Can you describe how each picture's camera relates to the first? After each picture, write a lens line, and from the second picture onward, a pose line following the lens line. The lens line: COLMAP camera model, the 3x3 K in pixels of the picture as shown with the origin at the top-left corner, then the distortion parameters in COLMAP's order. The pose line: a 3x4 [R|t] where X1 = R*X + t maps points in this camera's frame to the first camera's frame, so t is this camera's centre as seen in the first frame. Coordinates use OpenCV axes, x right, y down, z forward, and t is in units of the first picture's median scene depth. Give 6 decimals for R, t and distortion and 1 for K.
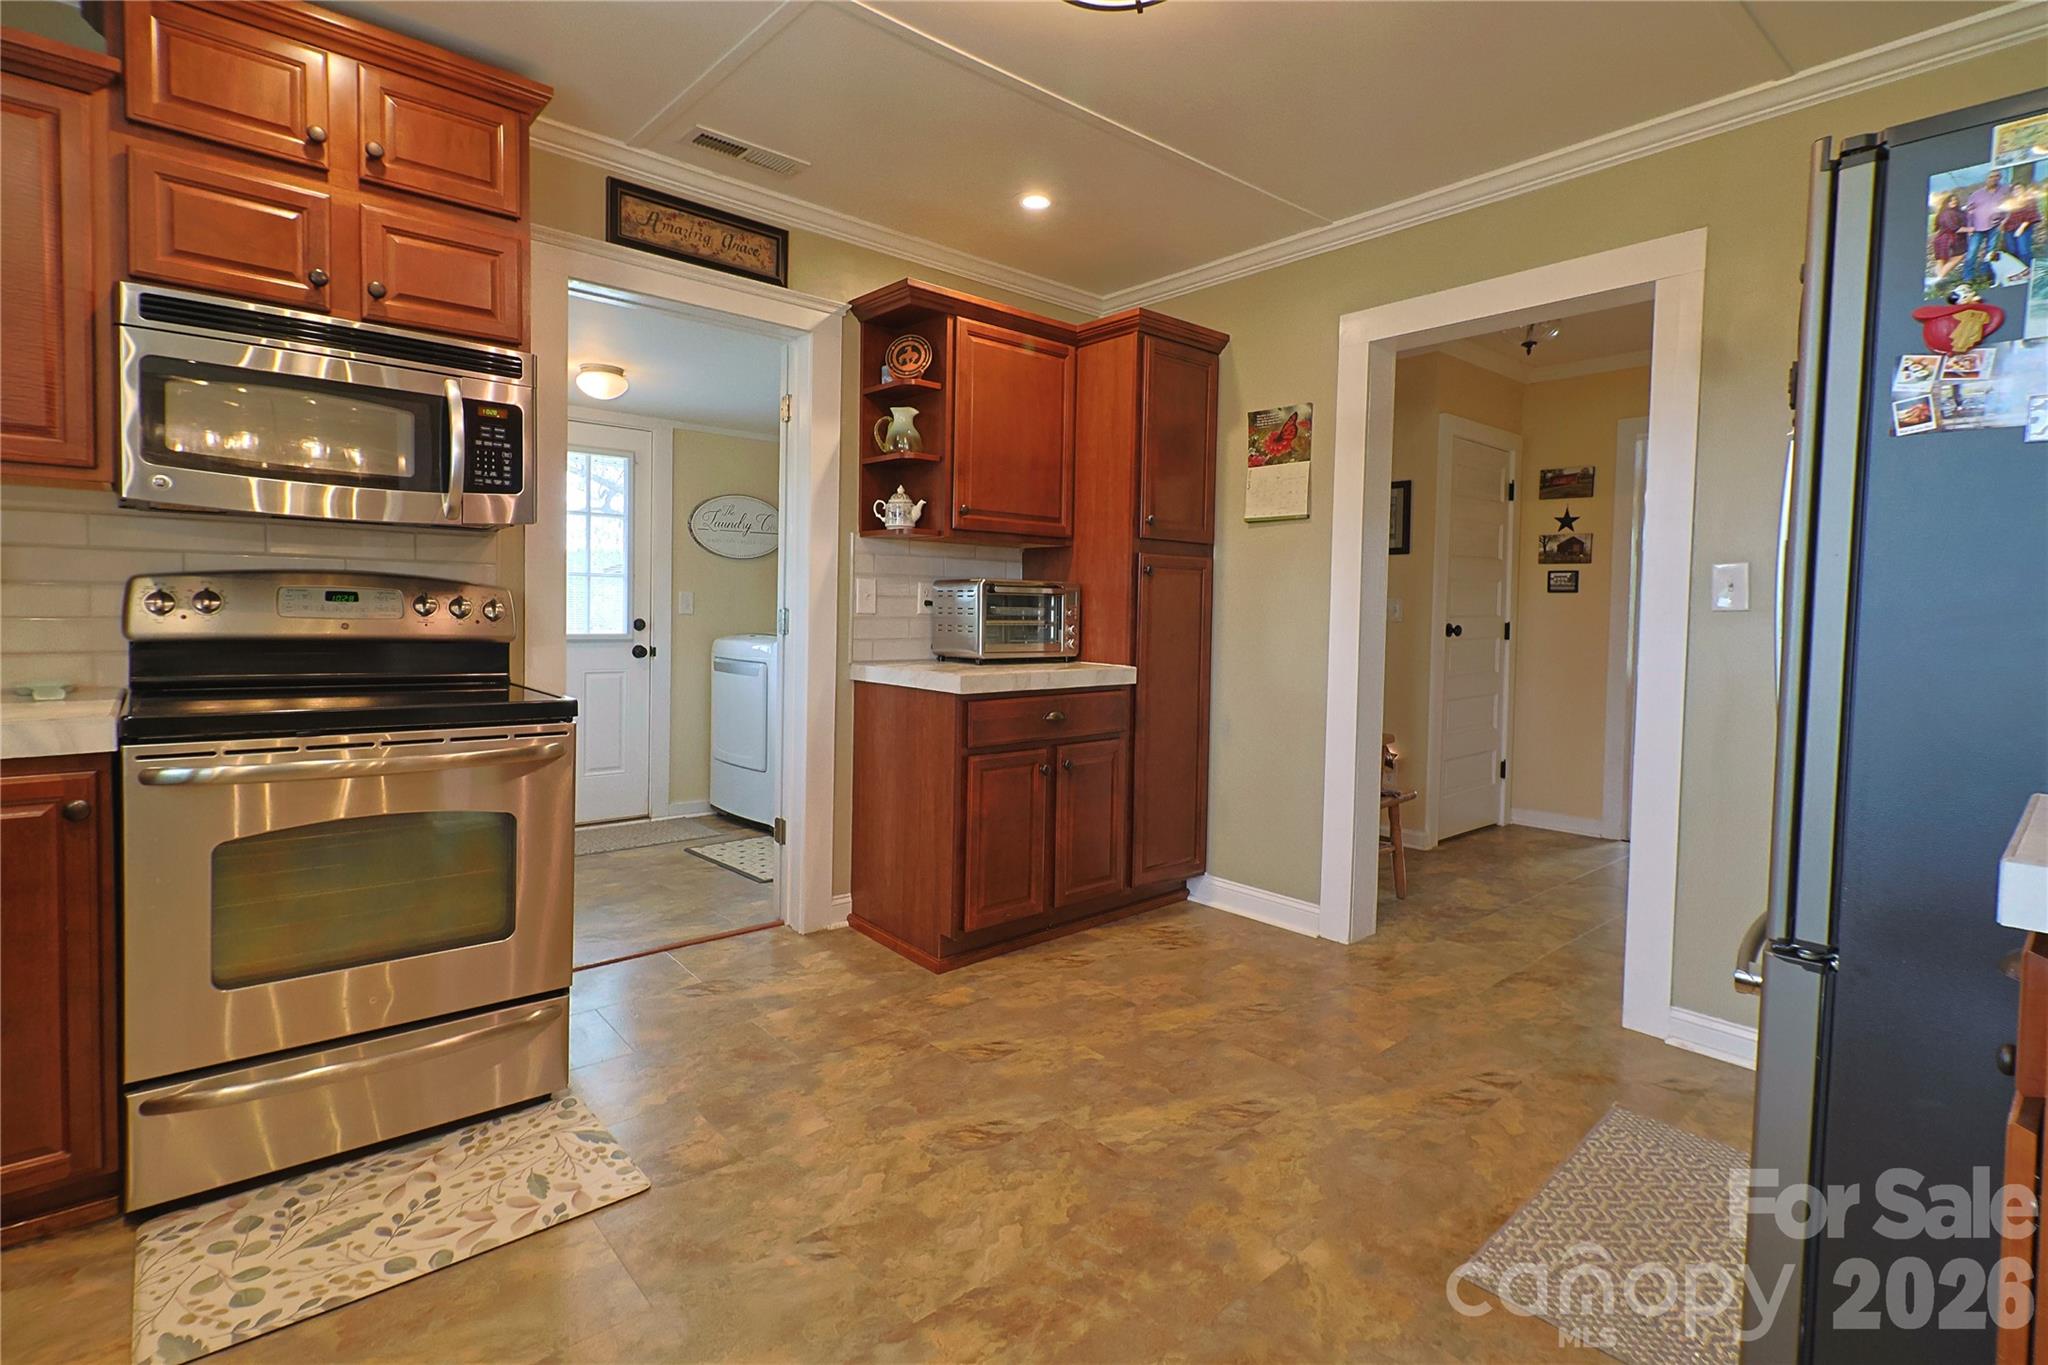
lens RADIAL K [[979.7, 0, 1025.3], [0, 979.7, 643.4], [0, 0, 1]] dist [0.006603, -0.001674]
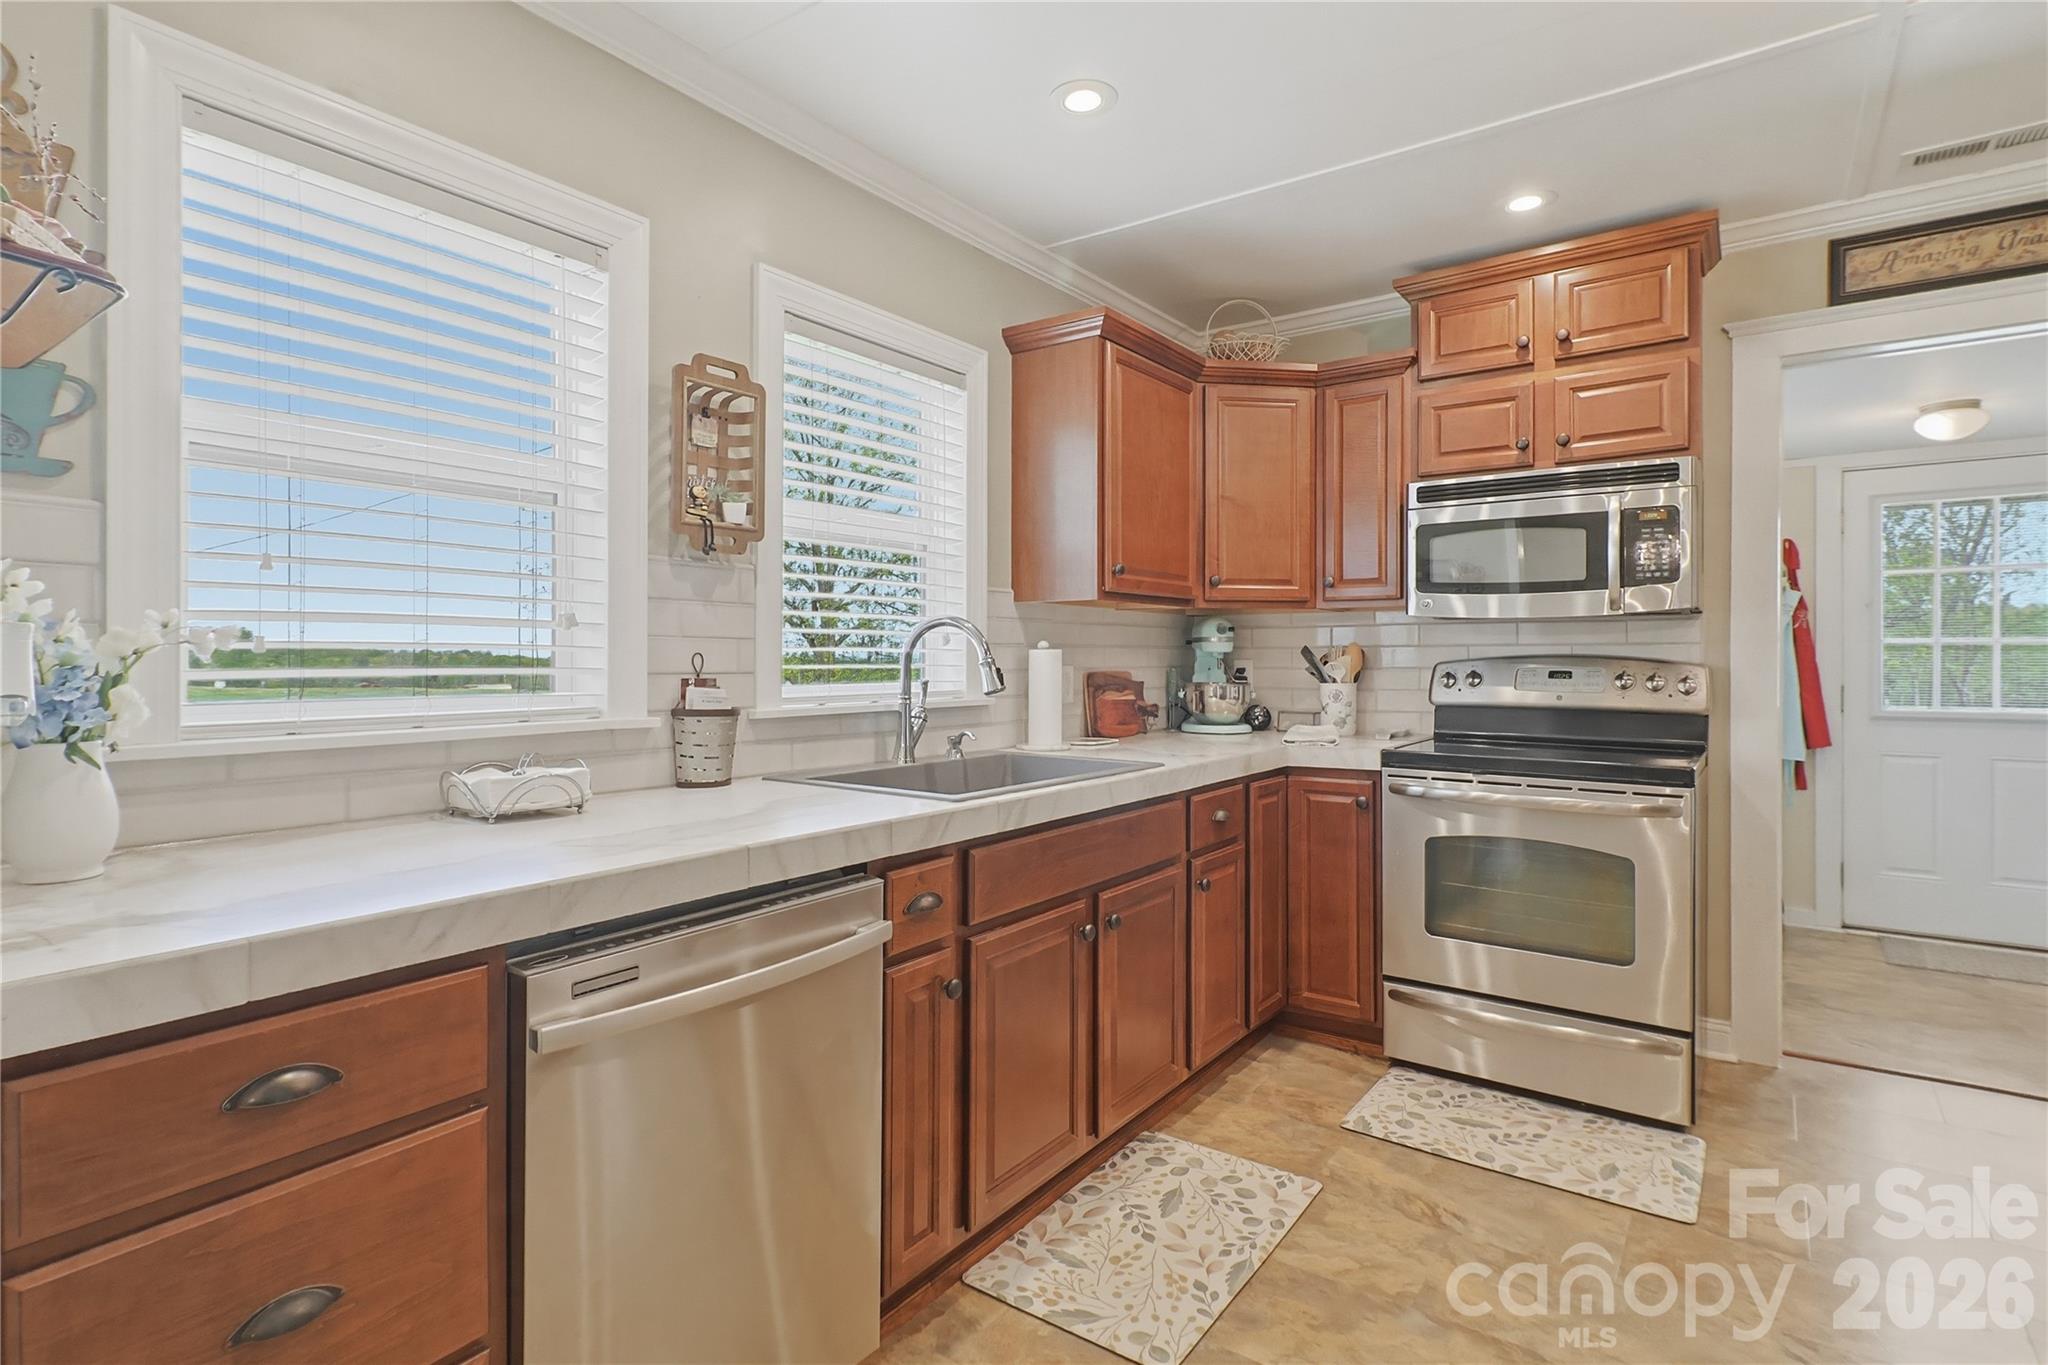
lens RADIAL K [[1026.2, 0, 1018.8], [0, 1026.2, 661.1], [0, 0, 1]] dist [0.013741, 0.000063]
pose [[0.221324, -0.018097, -0.975032, 0.490925], [-0.029908, 0.999232, -0.025335, -0.010359], [0.974741, 0.034769, 0.220613, 0.006445]]
